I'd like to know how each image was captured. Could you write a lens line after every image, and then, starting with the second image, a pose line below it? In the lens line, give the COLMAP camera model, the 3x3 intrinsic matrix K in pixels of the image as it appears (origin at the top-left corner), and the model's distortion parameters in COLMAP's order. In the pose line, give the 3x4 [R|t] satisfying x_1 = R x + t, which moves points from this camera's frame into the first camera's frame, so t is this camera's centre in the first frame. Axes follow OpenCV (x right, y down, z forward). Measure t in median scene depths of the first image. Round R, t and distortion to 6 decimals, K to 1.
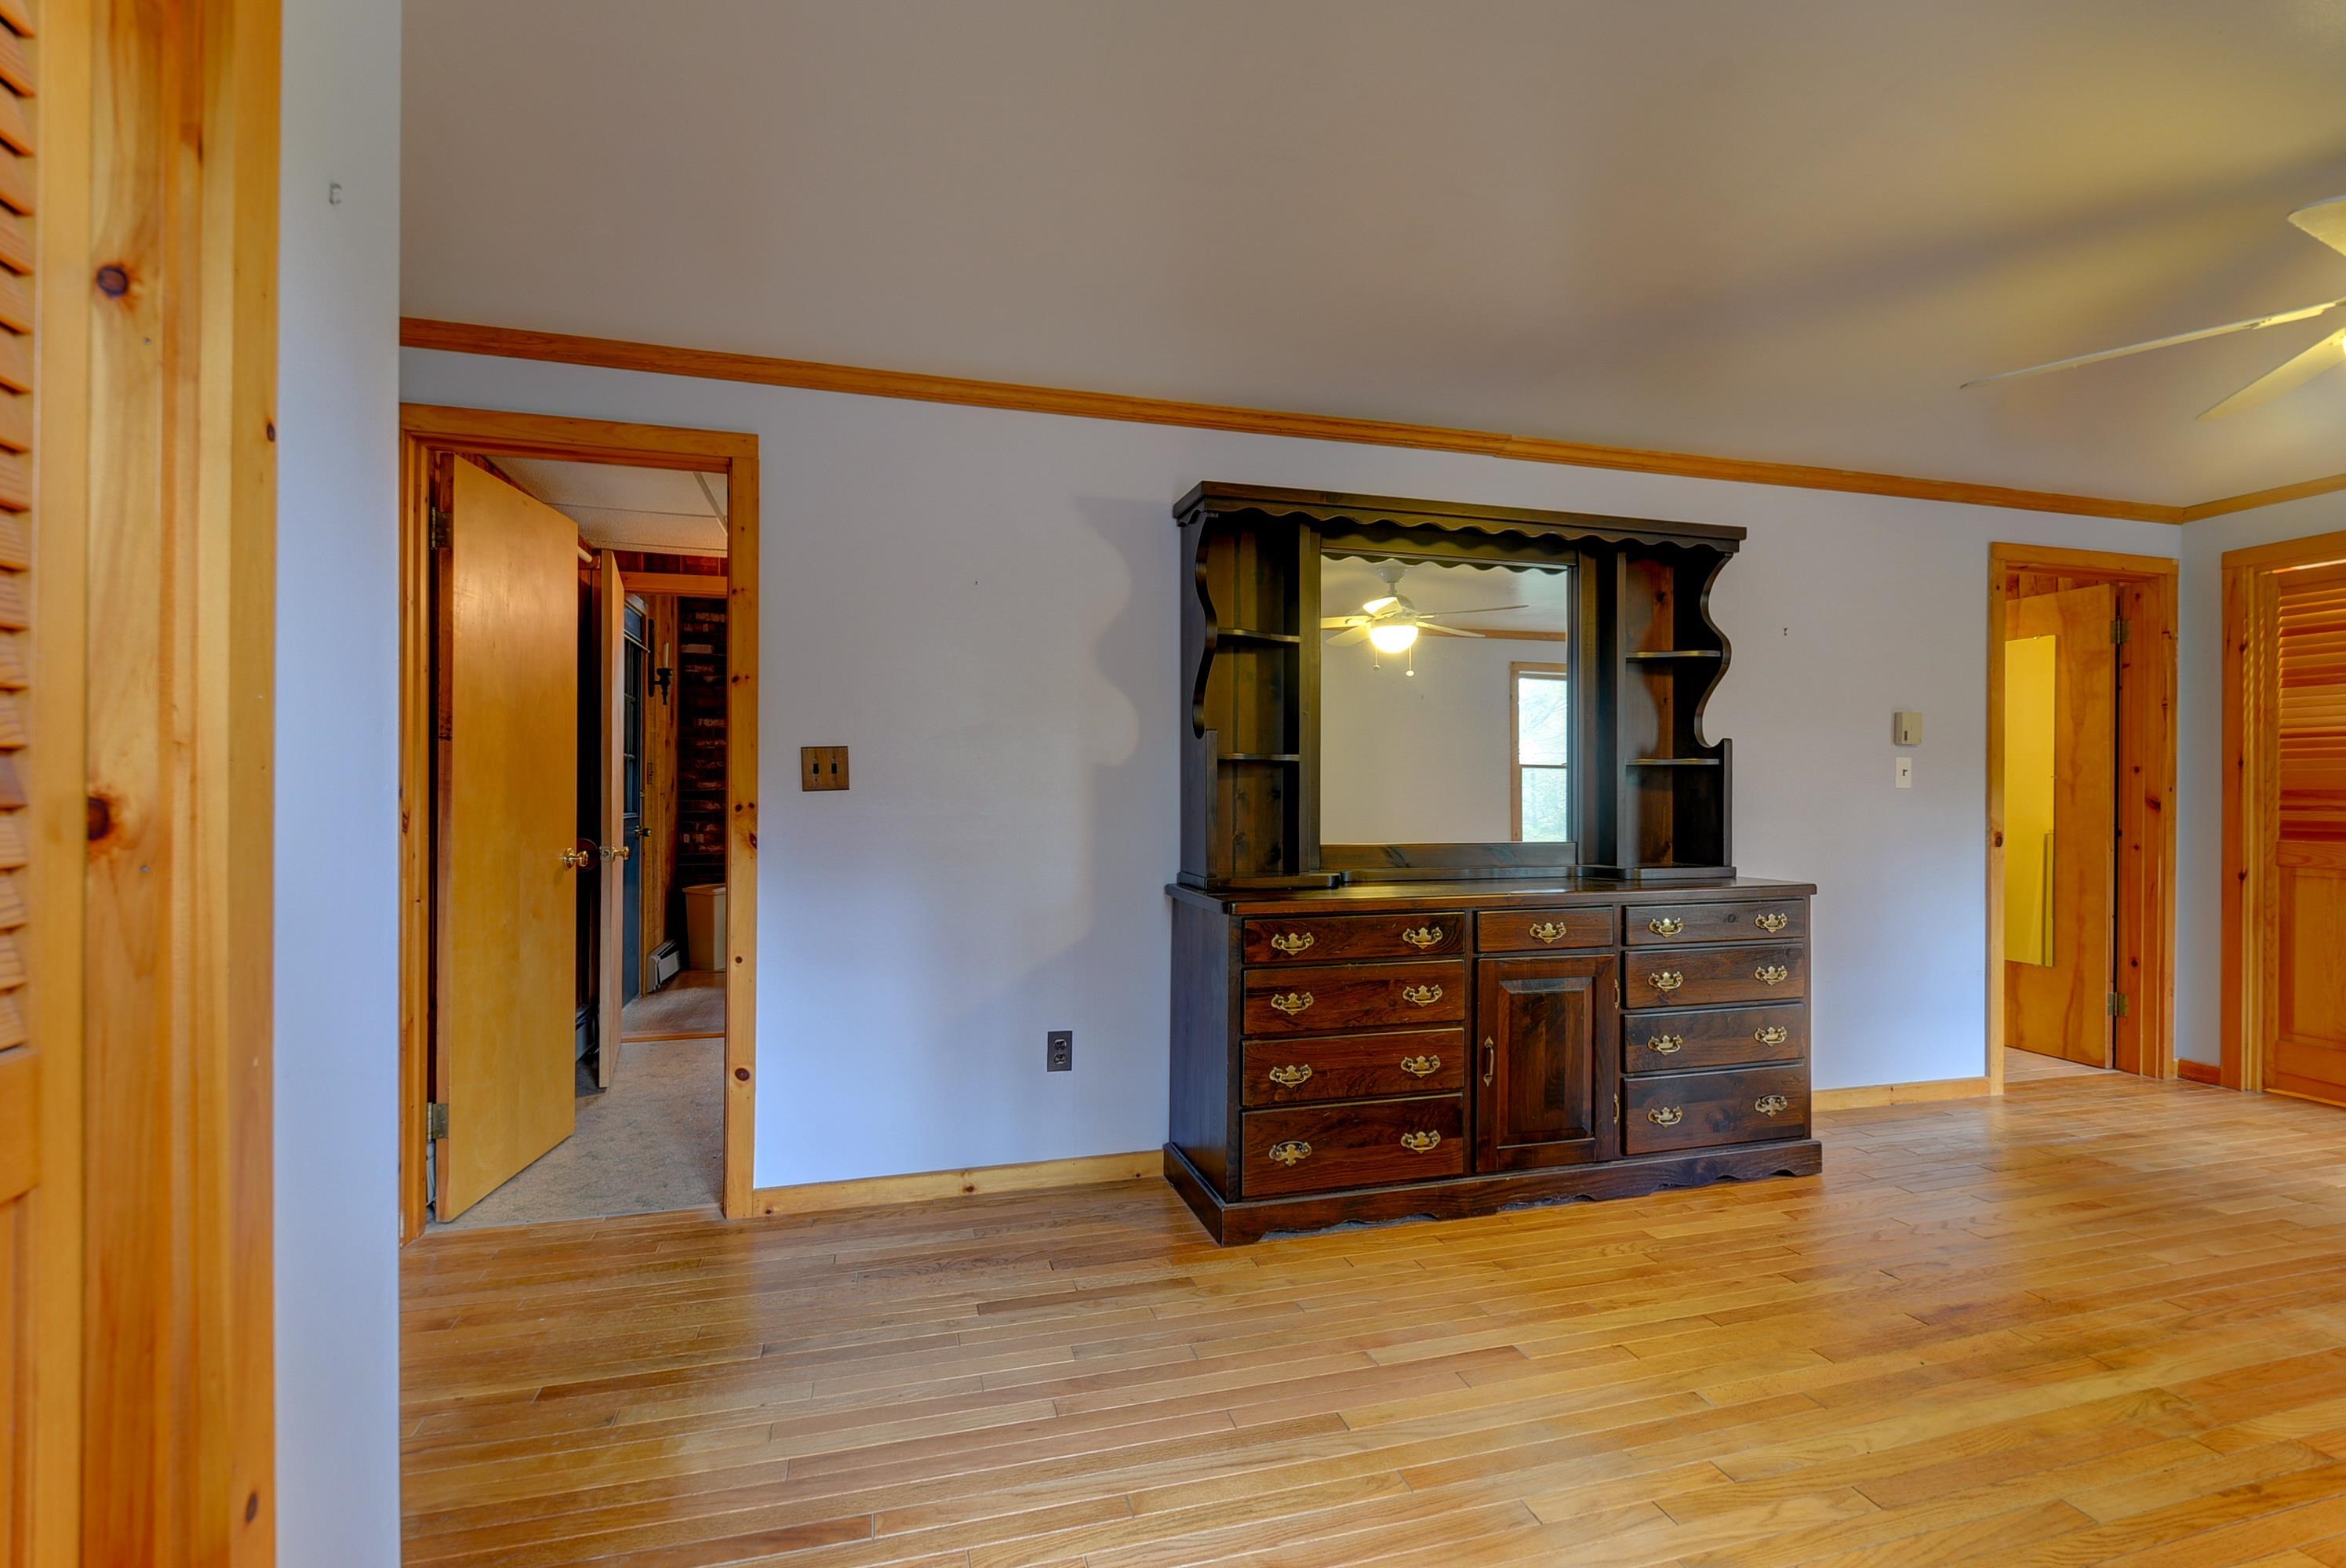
lens RADIAL K [[1046.0, 0, 1160.2], [0, 1046.0, 785.6], [0, 0, 1]] dist [-0.001222, -0.002459]
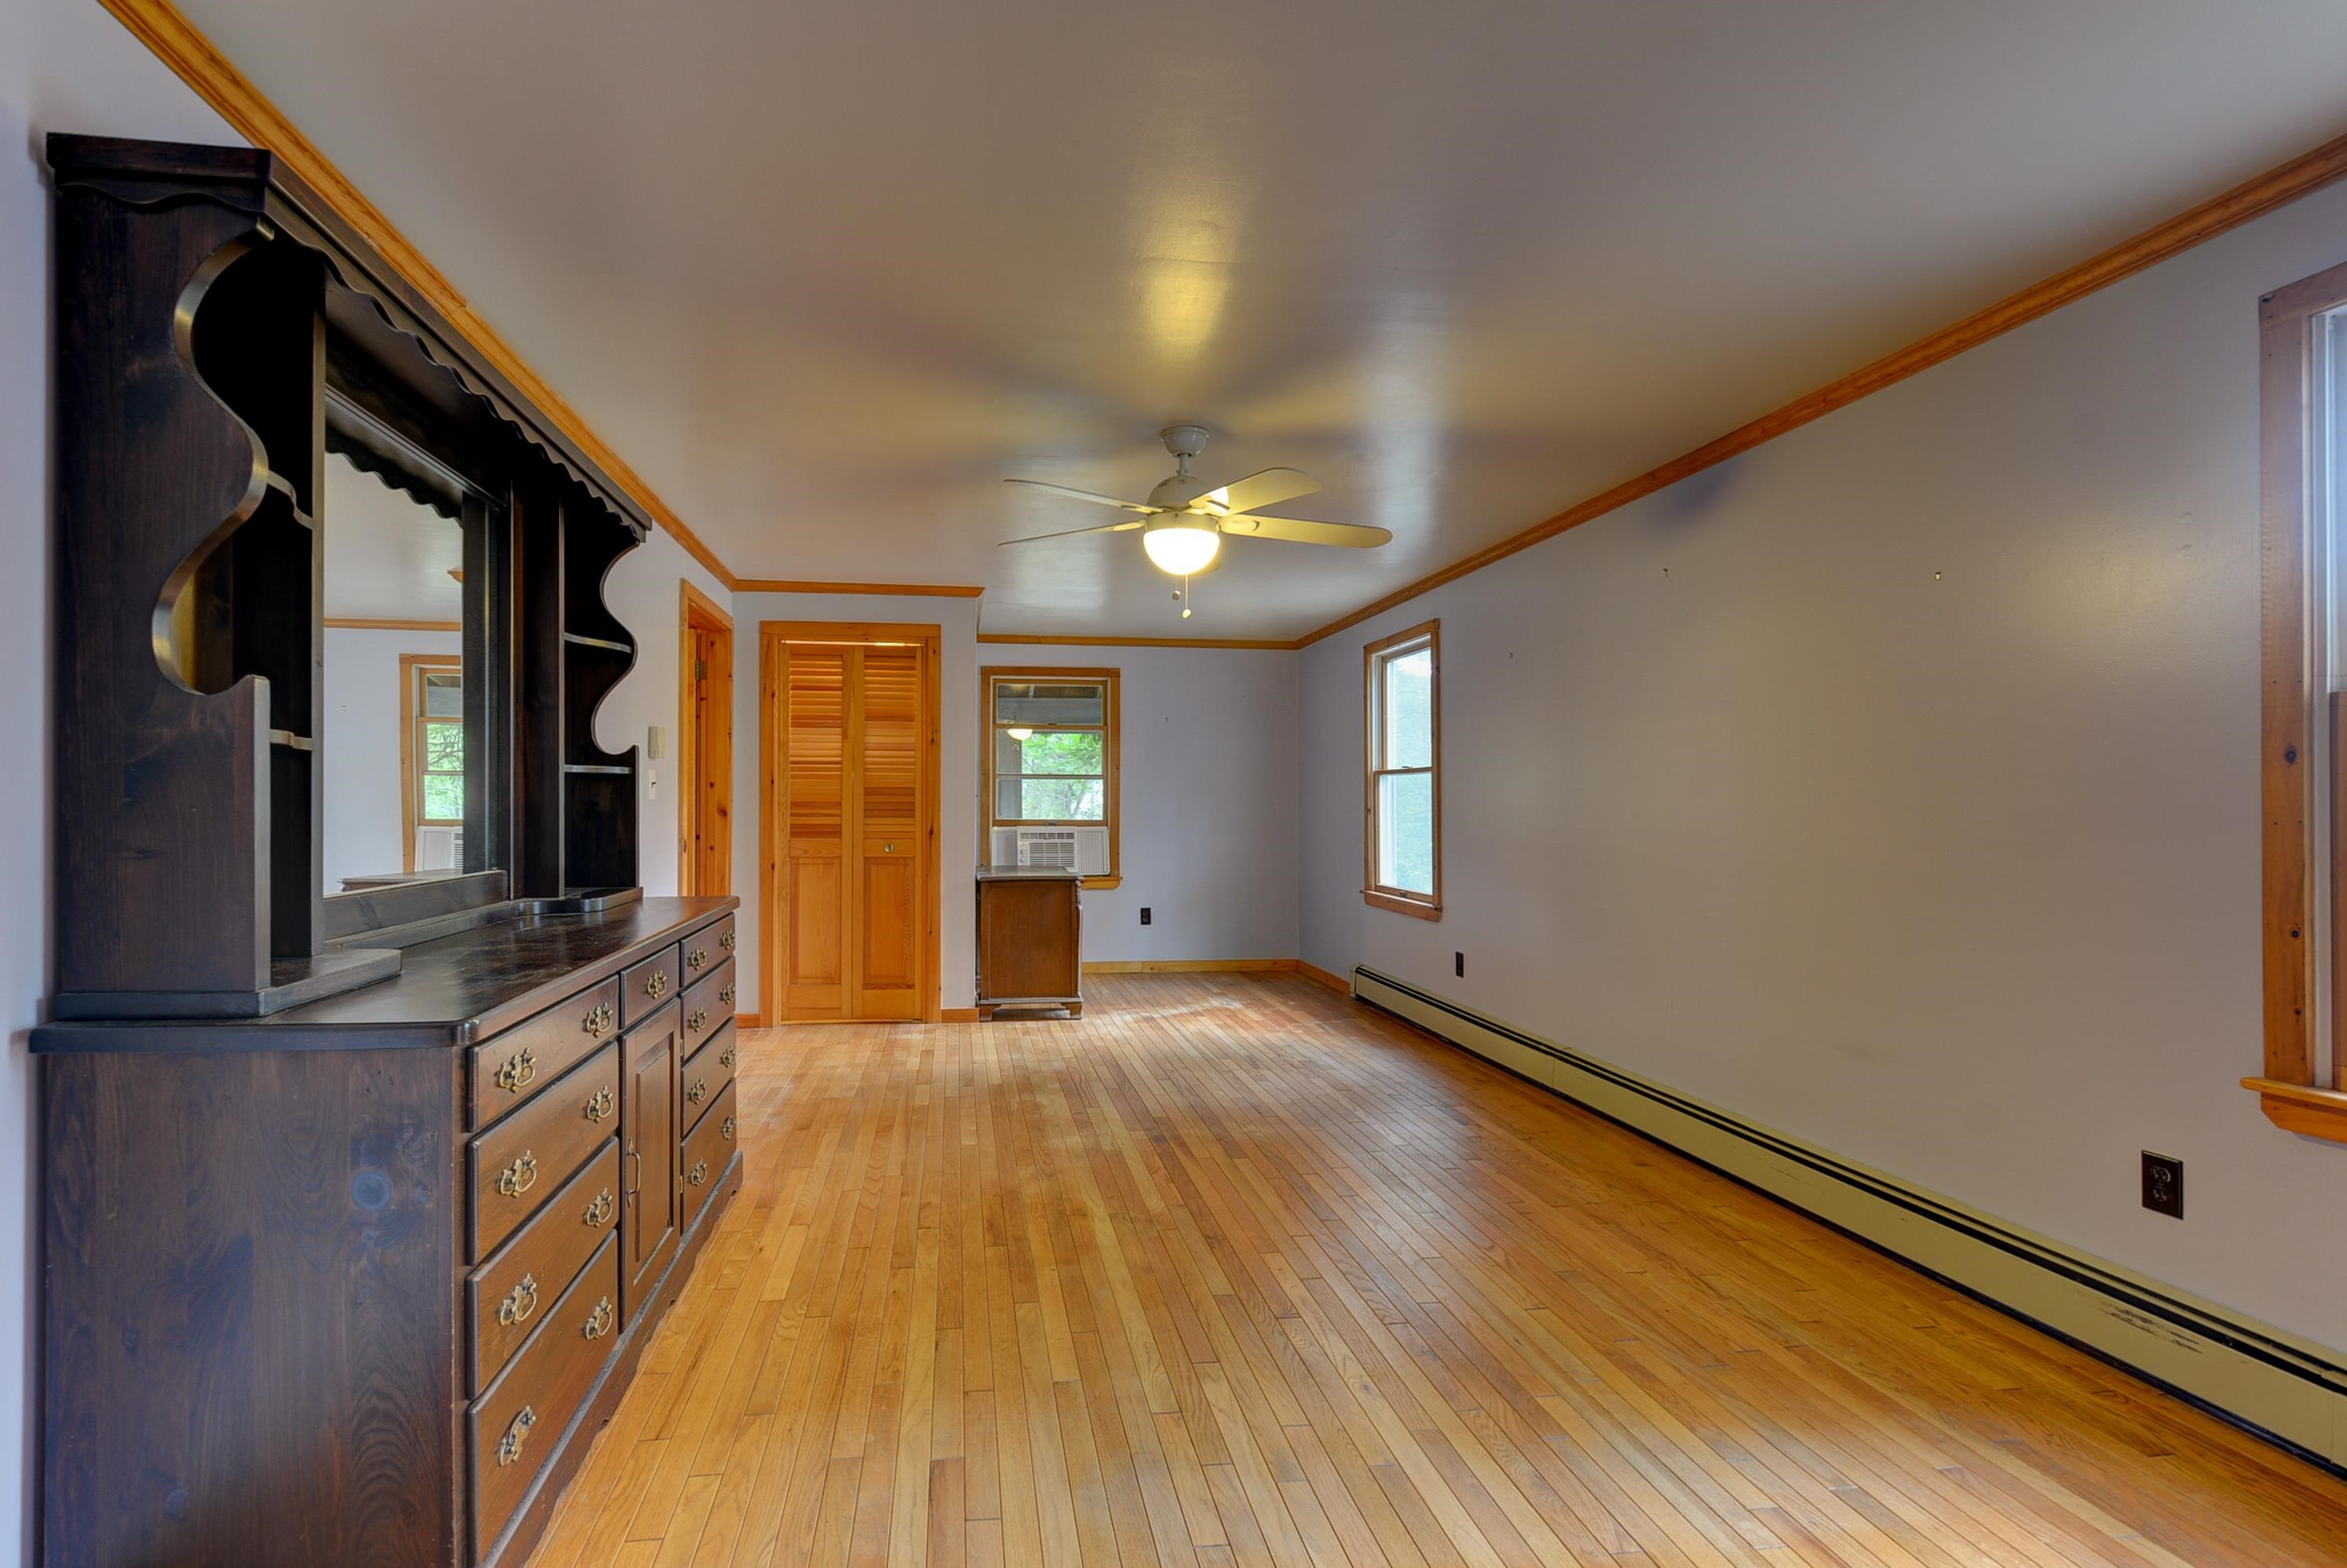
lens RADIAL K [[1046.4, 0, 1162.7], [0, 1046.4, 801.6], [0, 0, 1]] dist [-0.001222, -0.002459]
pose [[0.164713, -0.000052, 0.986342, -0.306533], [-0.002493, 0.999997, 0.000469, 0.003034], [-0.986338, -0.002536, 0.164712, 0.451694]]
